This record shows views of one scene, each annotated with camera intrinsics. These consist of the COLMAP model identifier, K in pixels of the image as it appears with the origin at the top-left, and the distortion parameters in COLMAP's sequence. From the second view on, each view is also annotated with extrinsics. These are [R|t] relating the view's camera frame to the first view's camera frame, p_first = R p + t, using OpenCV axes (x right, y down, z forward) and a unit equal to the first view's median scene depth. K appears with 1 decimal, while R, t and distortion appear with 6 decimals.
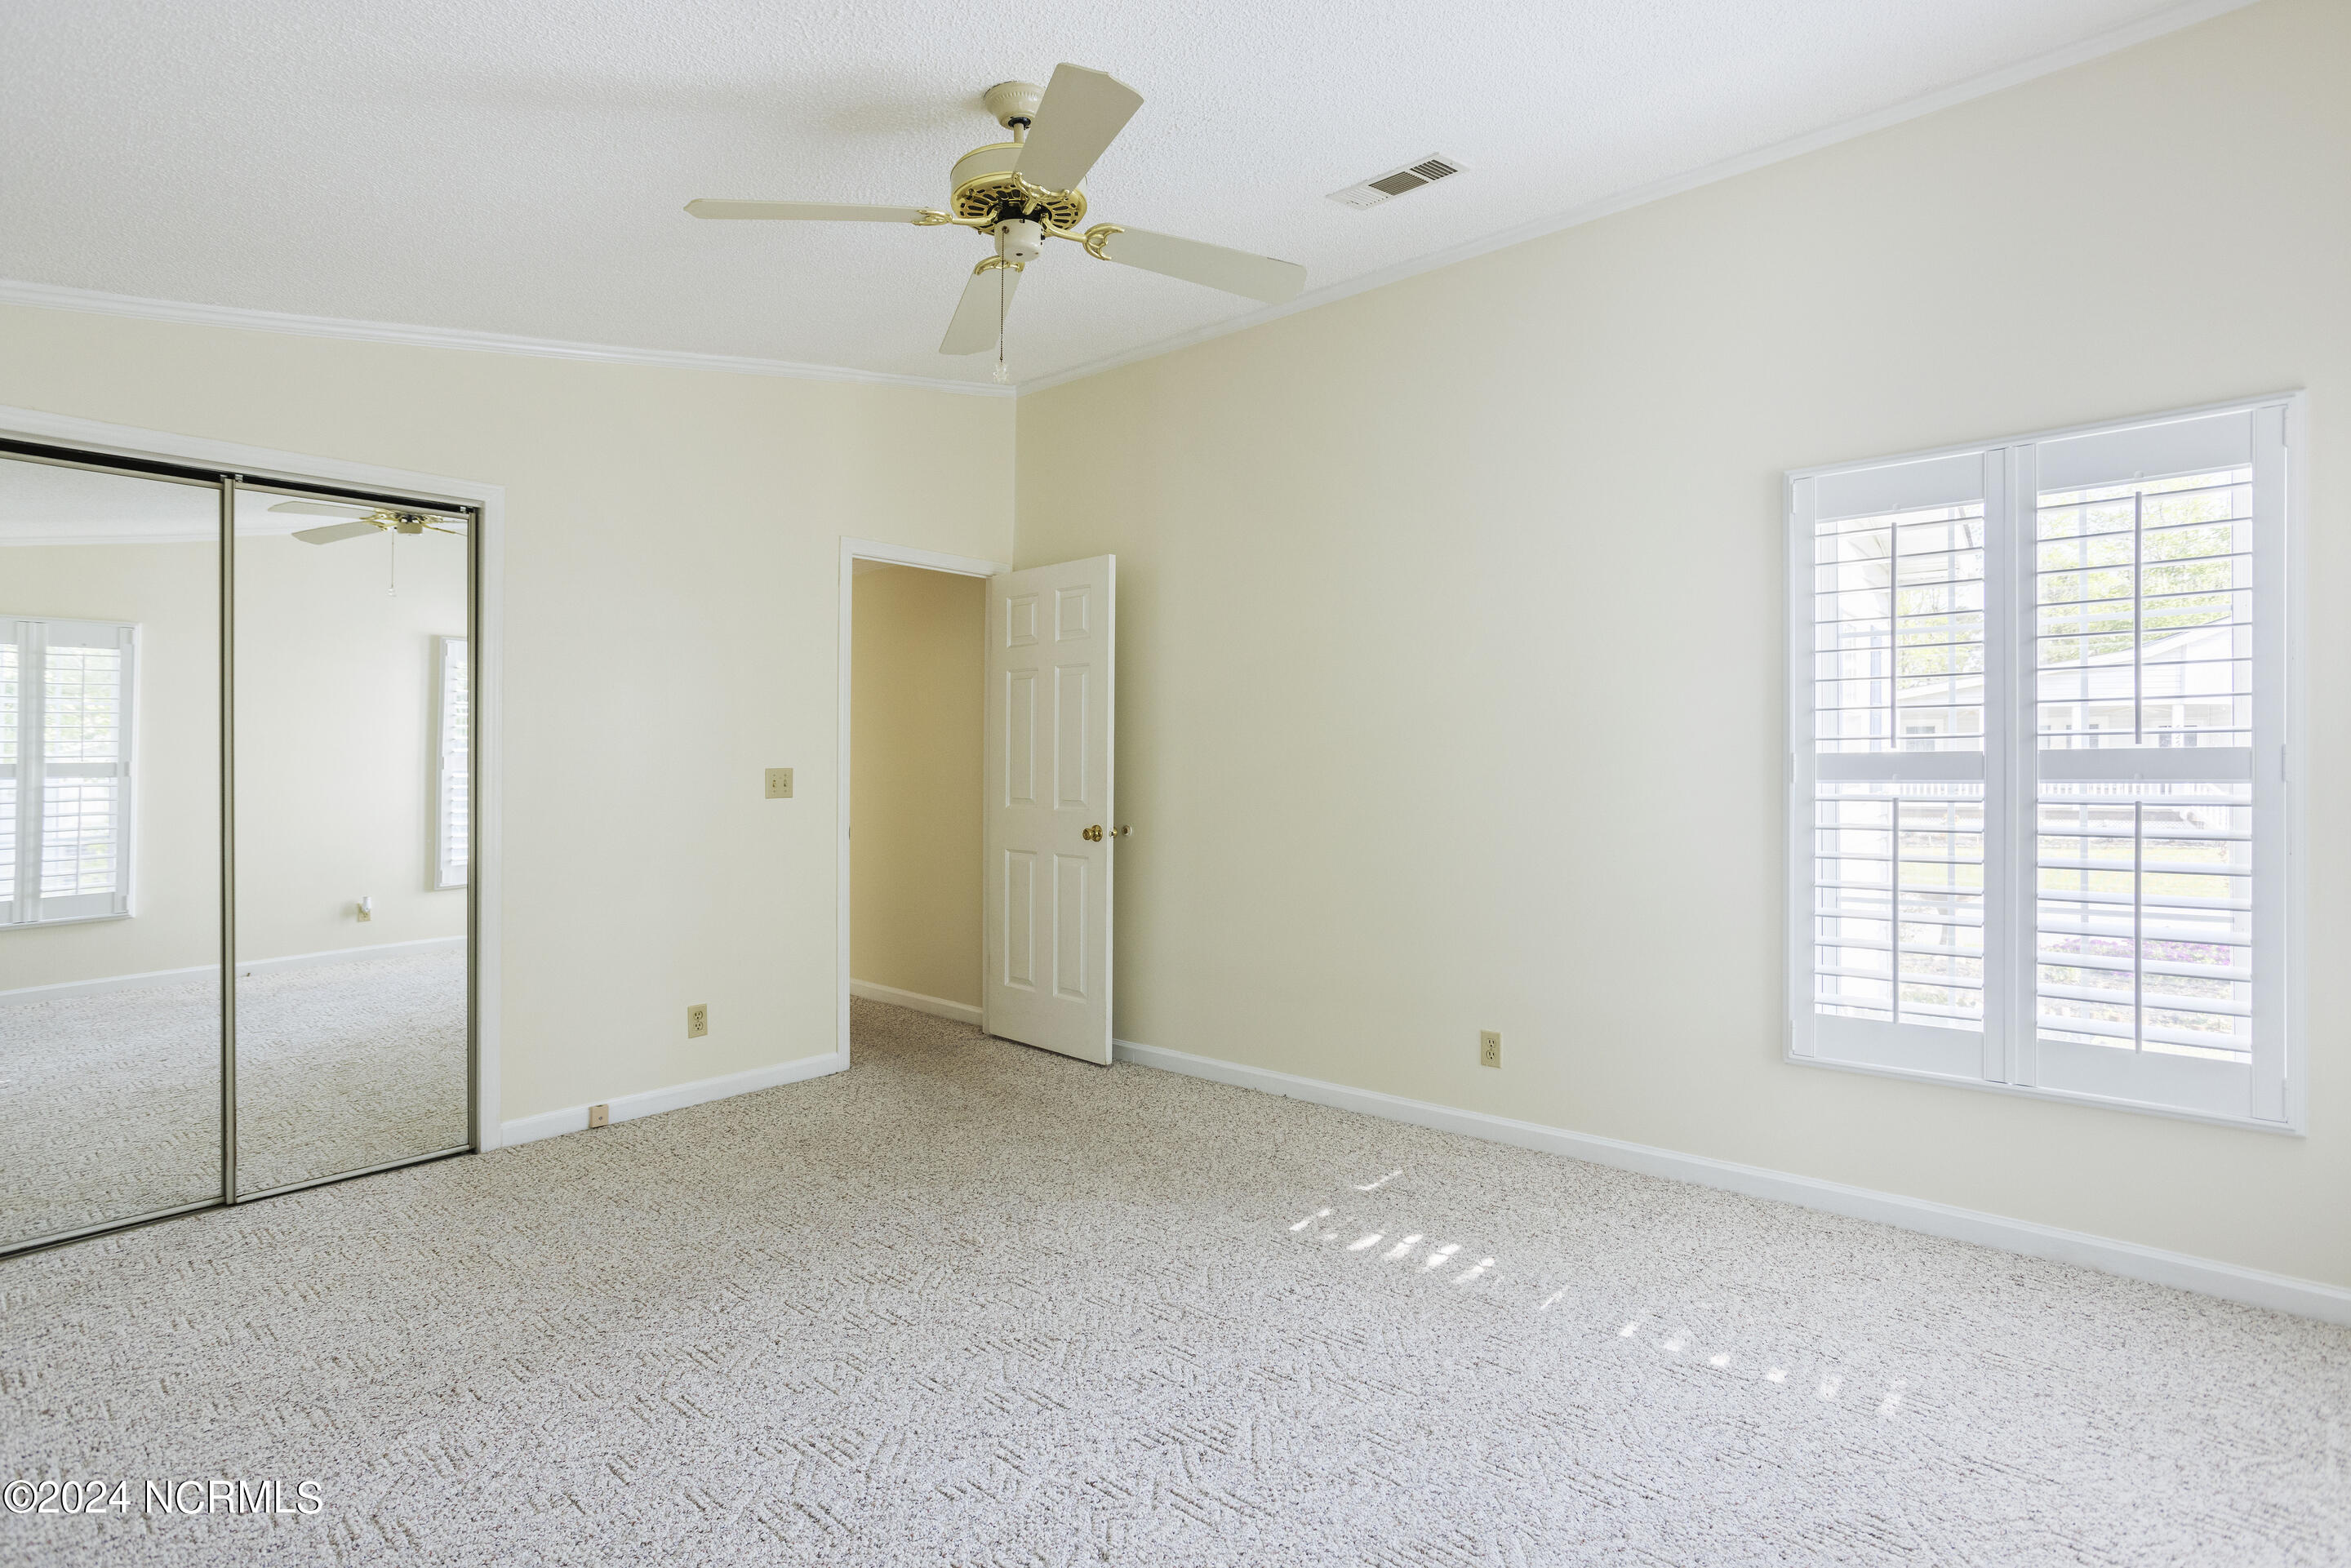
lens RADIAL K [[1376.5, 0, 1179.6], [0, 1376.5, 783.9], [0, 0, 1]] dist [0.028390, 0.001949]
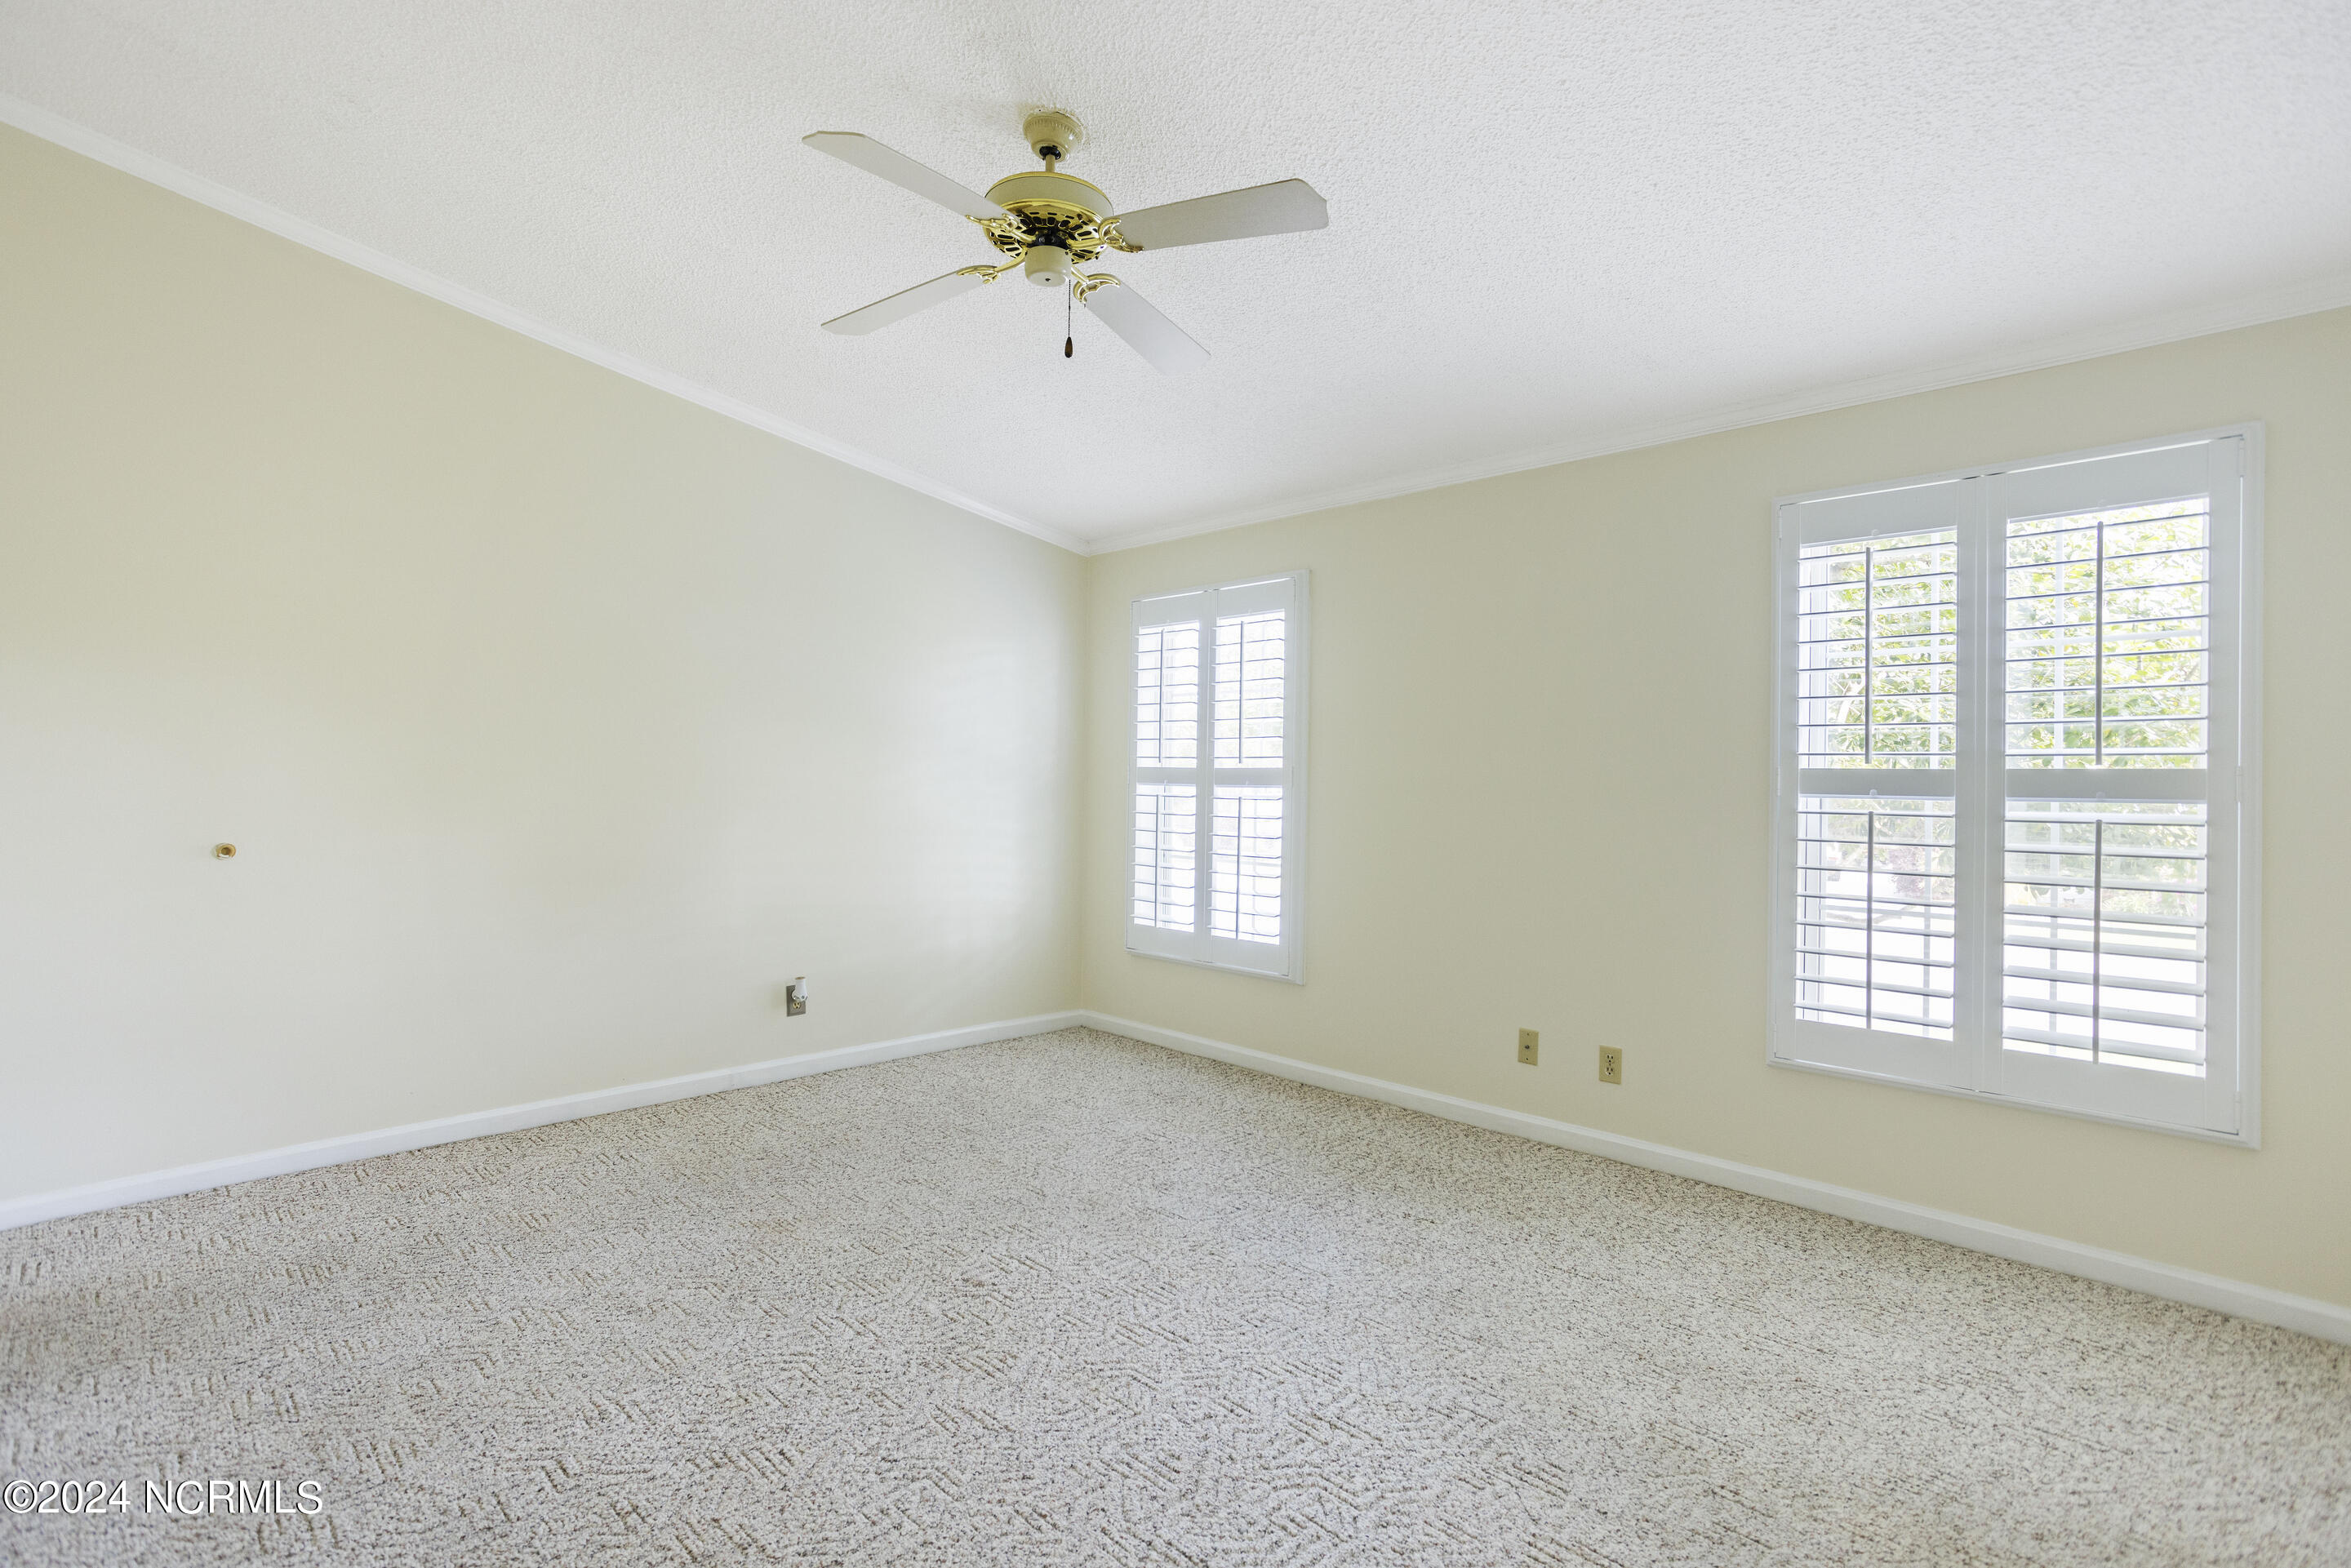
lens RADIAL K [[1376.5, 0, 1167.6], [0, 1376.5, 783.6], [0, 0, 1]] dist [0.028390, 0.001949]
pose [[0.994494, 0.017462, -0.103325, 0.102673], [-0.017773, 0.999840, -0.002084, 0.000224], [0.103272, 0.003908, 0.994645, -0.097424]]
